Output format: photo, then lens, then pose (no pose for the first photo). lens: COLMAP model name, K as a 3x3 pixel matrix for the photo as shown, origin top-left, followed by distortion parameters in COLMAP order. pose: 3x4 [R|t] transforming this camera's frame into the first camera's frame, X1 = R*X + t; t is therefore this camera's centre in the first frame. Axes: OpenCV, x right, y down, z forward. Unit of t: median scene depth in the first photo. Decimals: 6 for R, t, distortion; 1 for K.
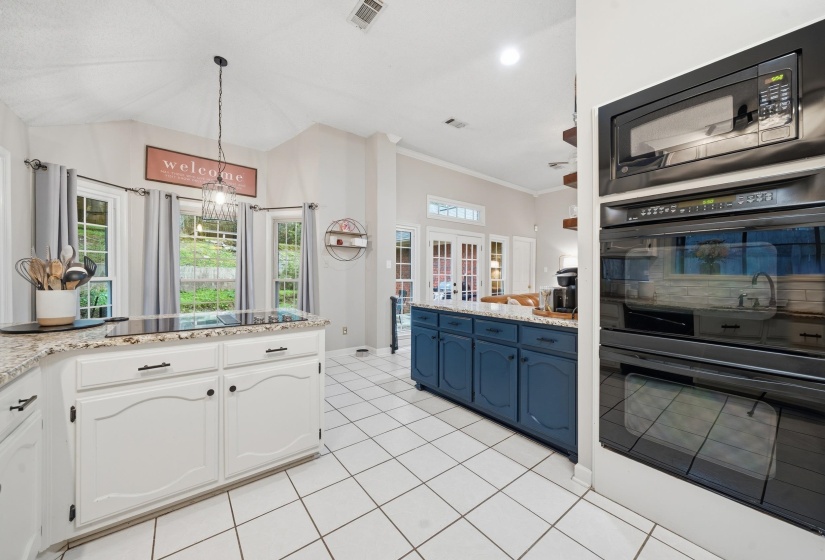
lens RADIAL K [[303.0, 0, 414.1], [0, 303.0, 278.0], [0, 0, 1]] dist [-0.000366, -0.000004]
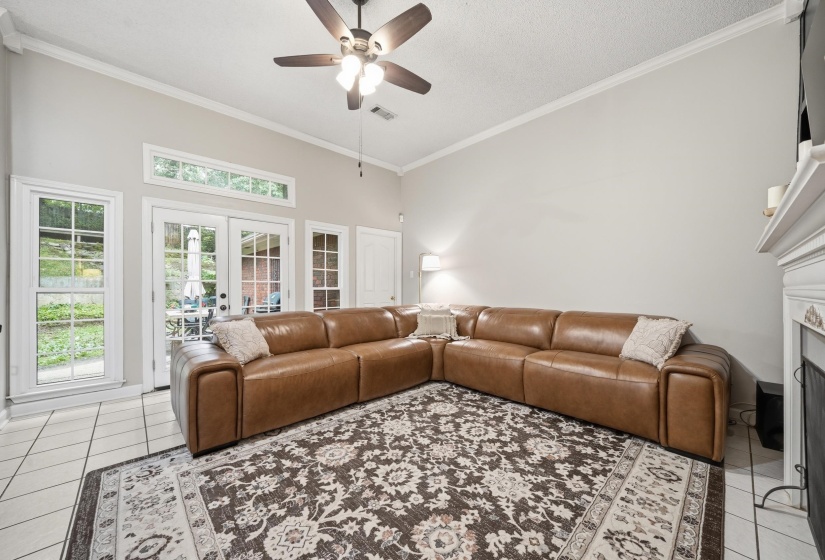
lens RADIAL K [[303.0, 0, 411.1], [0, 303.0, 285.4], [0, 0, 1]] dist [-0.000366, -0.000004]
pose [[0.995467, -0.000269, 0.095106, 0.387708], [0.000345, 1.000000, -0.000791, -0.000480], [-0.095105, 0.000821, 0.995467, 0.289367]]
